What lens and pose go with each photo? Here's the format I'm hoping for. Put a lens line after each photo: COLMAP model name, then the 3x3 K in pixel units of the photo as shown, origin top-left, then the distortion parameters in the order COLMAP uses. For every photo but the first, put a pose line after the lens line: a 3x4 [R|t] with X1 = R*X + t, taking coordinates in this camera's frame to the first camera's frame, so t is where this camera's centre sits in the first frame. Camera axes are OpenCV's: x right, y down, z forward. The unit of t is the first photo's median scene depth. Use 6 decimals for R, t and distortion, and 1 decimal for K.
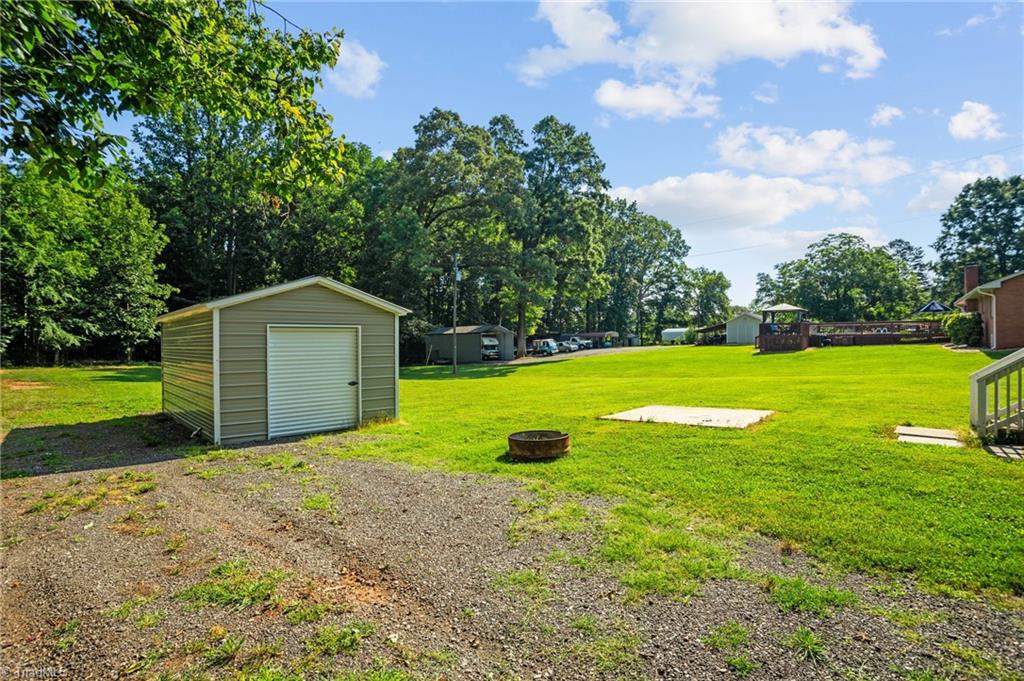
lens RADIAL K [[499.7, 0, 506.6], [0, 499.7, 341.1], [0, 0, 1]] dist [-0.083179, 0.039846]
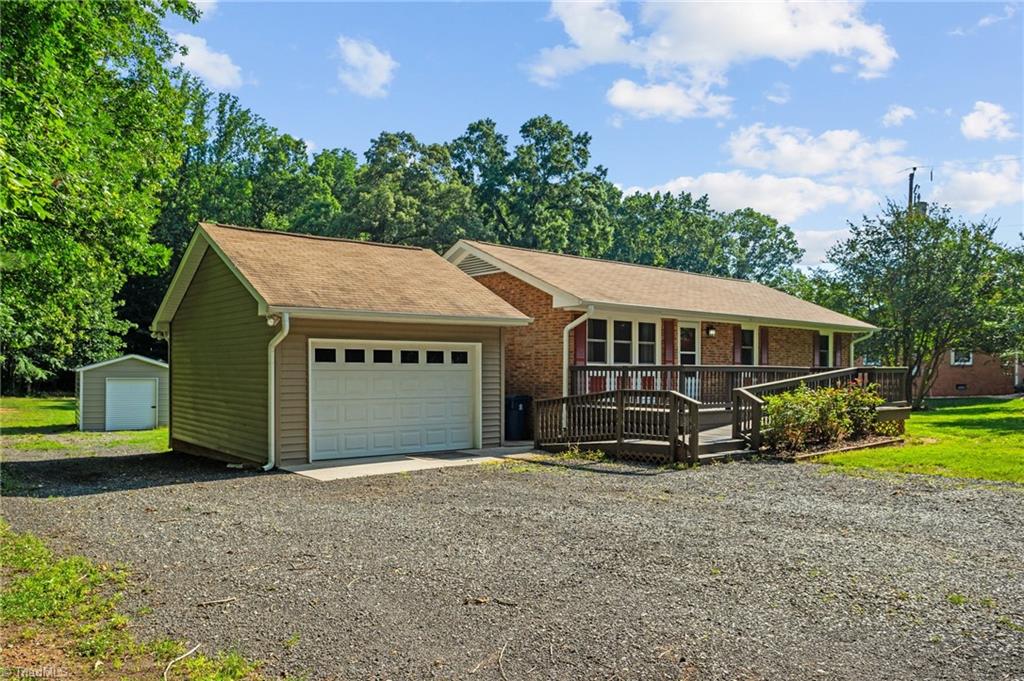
lens RADIAL K [[749.9, 0, 505.2], [0, 749.9, 373.3], [0, 0, 1]] dist [-0.037421, 0.073123]
pose [[0.980529, 0.013095, -0.195937, 0.442185], [-0.012709, 0.999914, 0.003229, -0.020158], [0.195962, -0.000677, 0.980611, -0.443239]]
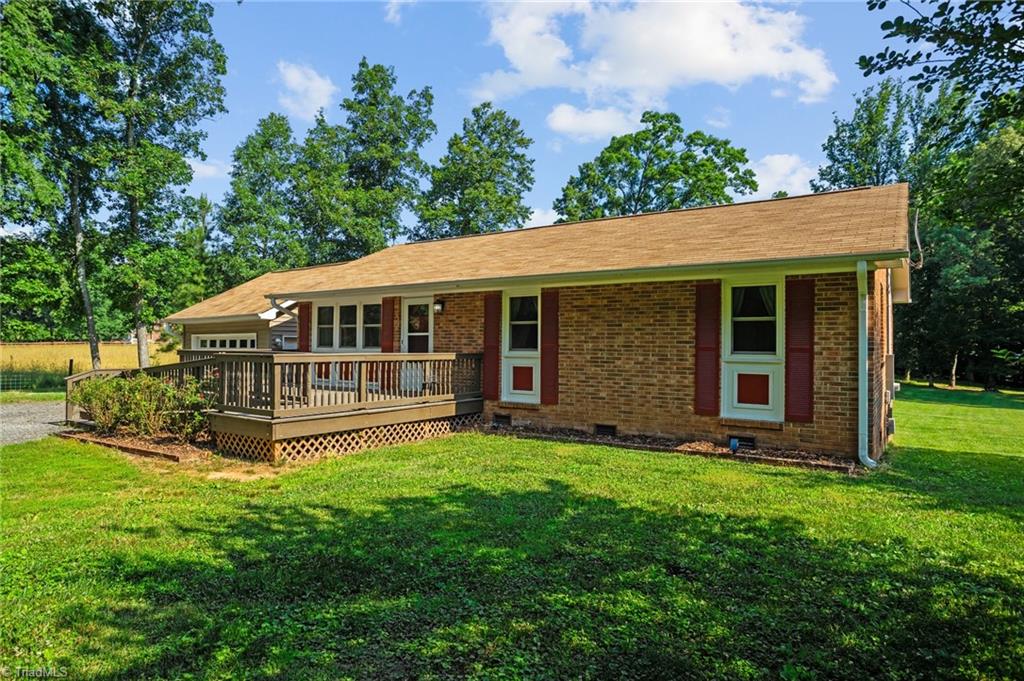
lens RADIAL K [[595.9, 0, 508.2], [0, 595.9, 336.7], [0, 0, 1]] dist [-0.038907, 0.001391]
pose [[0.088170, -0.006695, -0.996083, 0.801873], [-0.008491, 0.999936, -0.007473, -0.030353], [0.996069, 0.009117, 0.088108, 0.092524]]
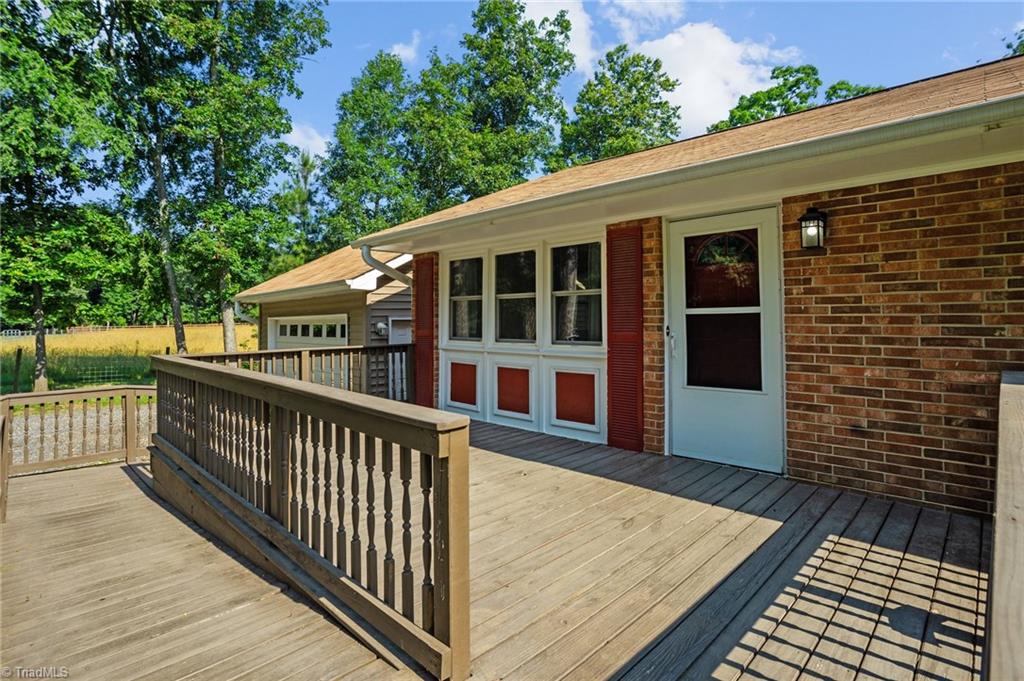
lens RADIAL K [[515.1, 0, 510.1], [0, 515.1, 308.3], [0, 0, 1]] dist [-0.055890, 0.021895]
pose [[-0.070950, -0.018524, -0.997308, 0.575375], [0.004138, 0.999813, -0.018865, -0.032539], [0.997471, -0.005466, -0.070860, 0.034538]]
